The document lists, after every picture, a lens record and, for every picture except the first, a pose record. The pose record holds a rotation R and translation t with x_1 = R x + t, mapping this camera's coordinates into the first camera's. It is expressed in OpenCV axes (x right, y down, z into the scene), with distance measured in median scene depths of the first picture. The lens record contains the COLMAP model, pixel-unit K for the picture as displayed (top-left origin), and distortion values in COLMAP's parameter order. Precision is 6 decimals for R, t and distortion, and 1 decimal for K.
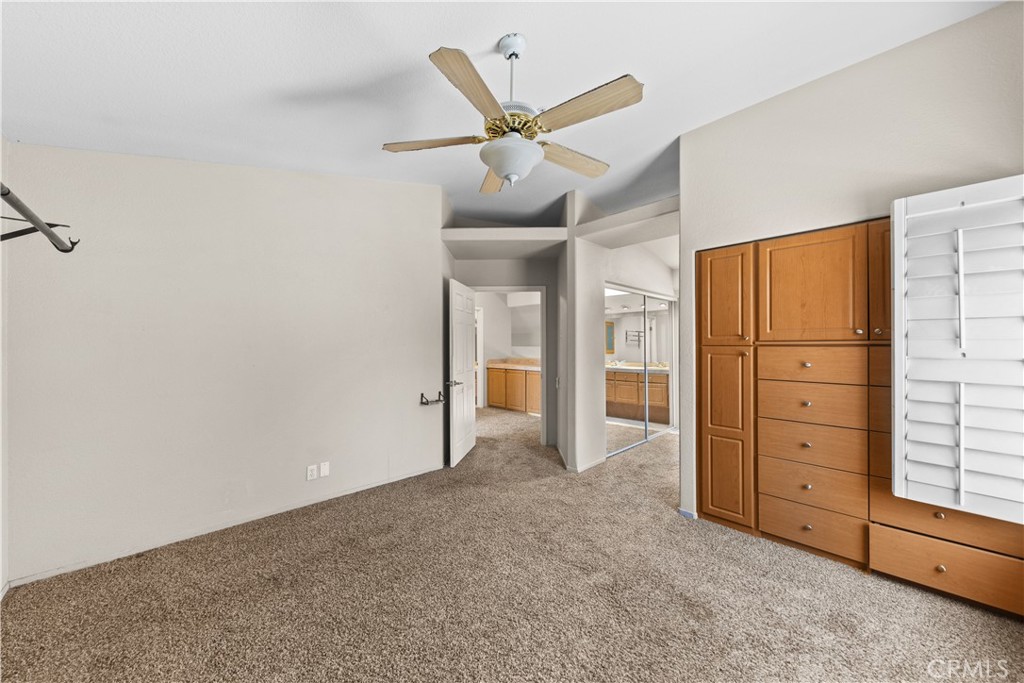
lens RADIAL K [[359.1, 0, 506.8], [0, 359.1, 342.5], [0, 0, 1]] dist [0.009937, -0.004371]
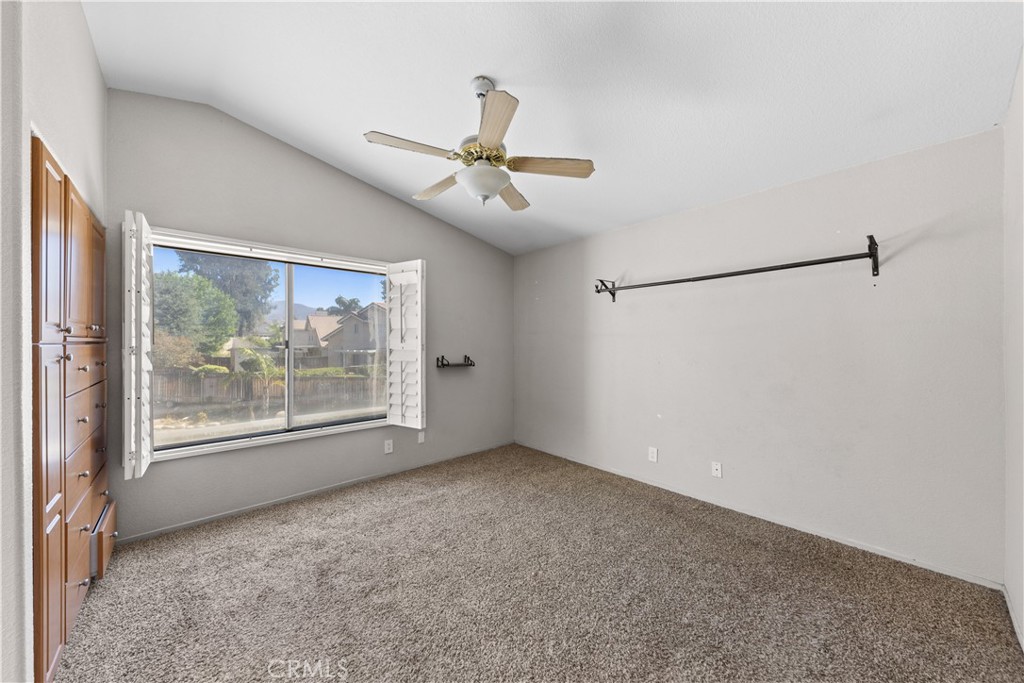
lens RADIAL K [[359.1, 0, 514.9], [0, 359.1, 340.7], [0, 0, 1]] dist [0.009937, -0.004371]
pose [[-0.999935, 0.006091, 0.009604, -0.068600], [0.005966, 0.999898, -0.013003, 0.016607], [-0.009683, -0.012945, -0.999869, 1.491808]]
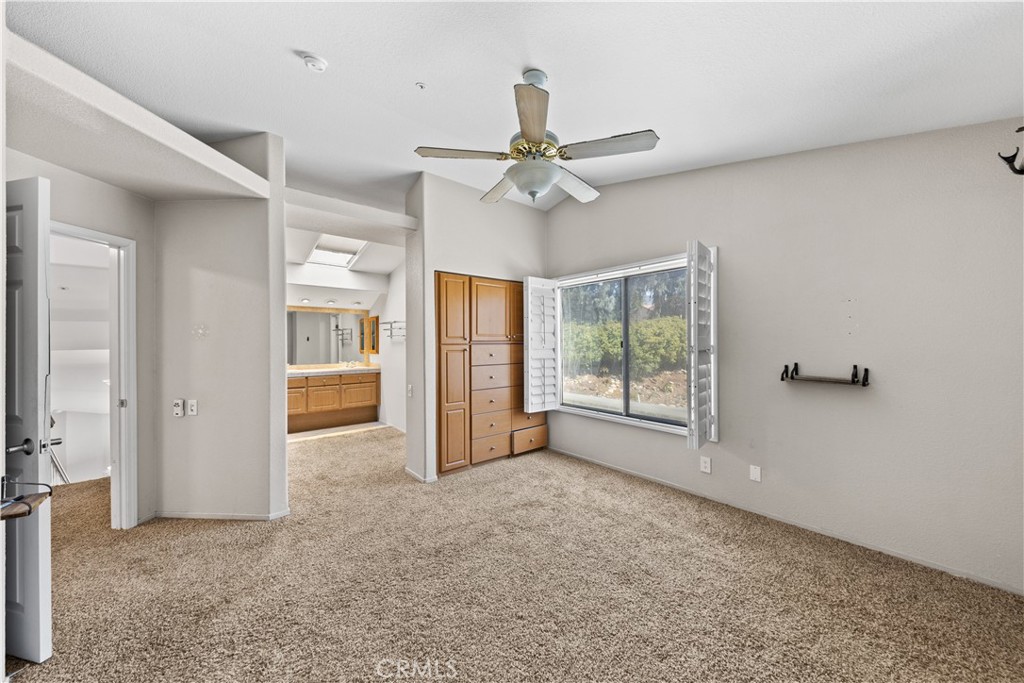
lens RADIAL K [[359.1, 0, 512.6], [0, 359.1, 344.3], [0, 0, 1]] dist [0.009937, -0.004371]
pose [[0.052940, -0.005175, 0.998584, -0.765463], [0.001348, 0.999986, 0.005110, 0.000755], [-0.998597, 0.001076, 0.052947, 0.694543]]
